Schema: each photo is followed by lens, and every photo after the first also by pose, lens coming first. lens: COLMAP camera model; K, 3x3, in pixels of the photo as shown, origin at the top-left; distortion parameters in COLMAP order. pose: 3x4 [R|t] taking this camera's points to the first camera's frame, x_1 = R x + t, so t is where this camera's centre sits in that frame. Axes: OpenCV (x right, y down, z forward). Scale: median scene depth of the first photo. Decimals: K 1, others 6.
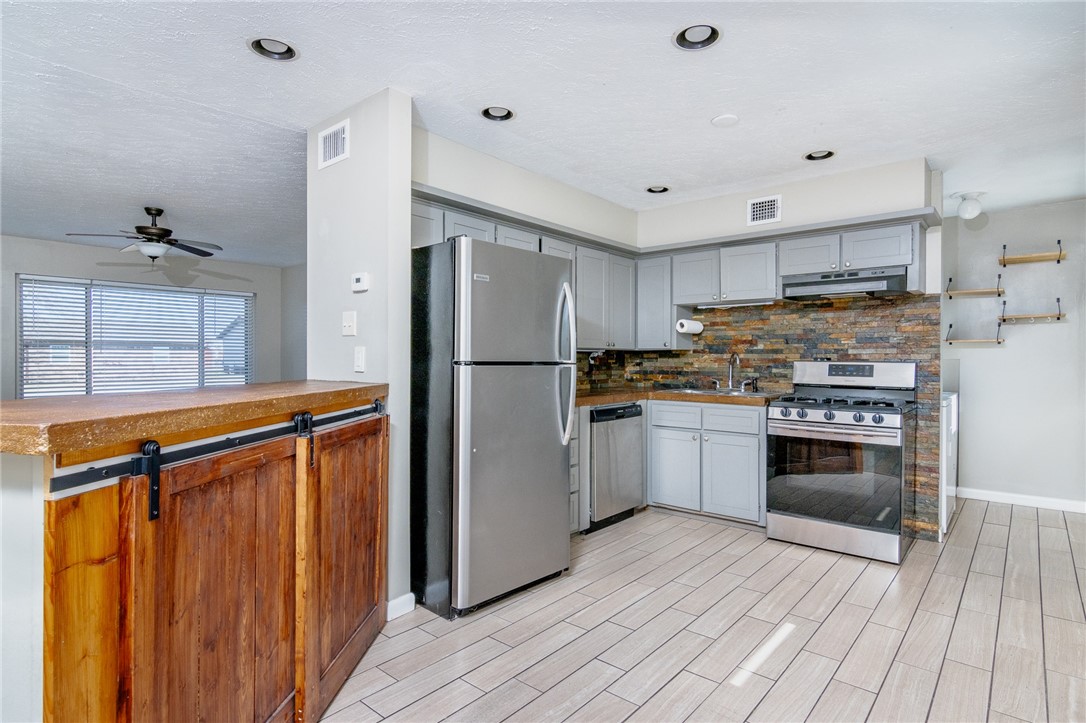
lens RADIAL K [[574.2, 0, 540.8], [0, 574.2, 365.5], [0, 0, 1]] dist [0.000382, 0.000307]
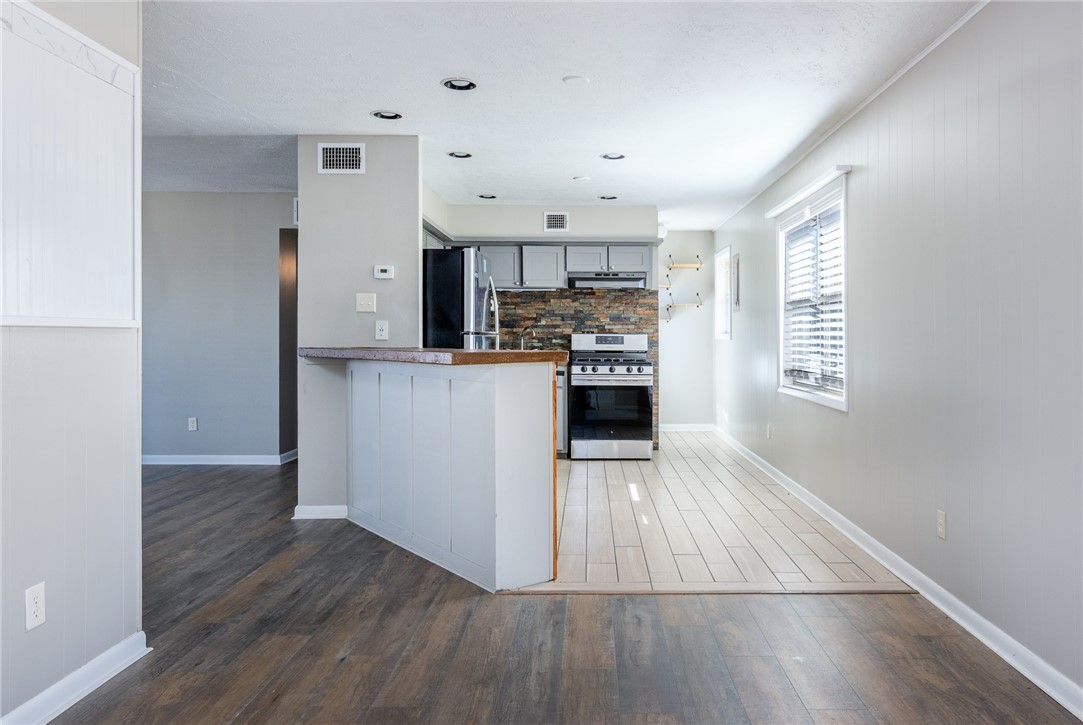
lens RADIAL K [[776.3, 0, 544.3], [0, 776.3, 355.7], [0, 0, 1]] dist [0.000087, -0.000133]
pose [[0.795507, -0.015233, 0.605753, -0.759880], [0.005966, 0.999832, 0.017309, 0.012713], [-0.605915, -0.010156, 0.795464, -0.448395]]
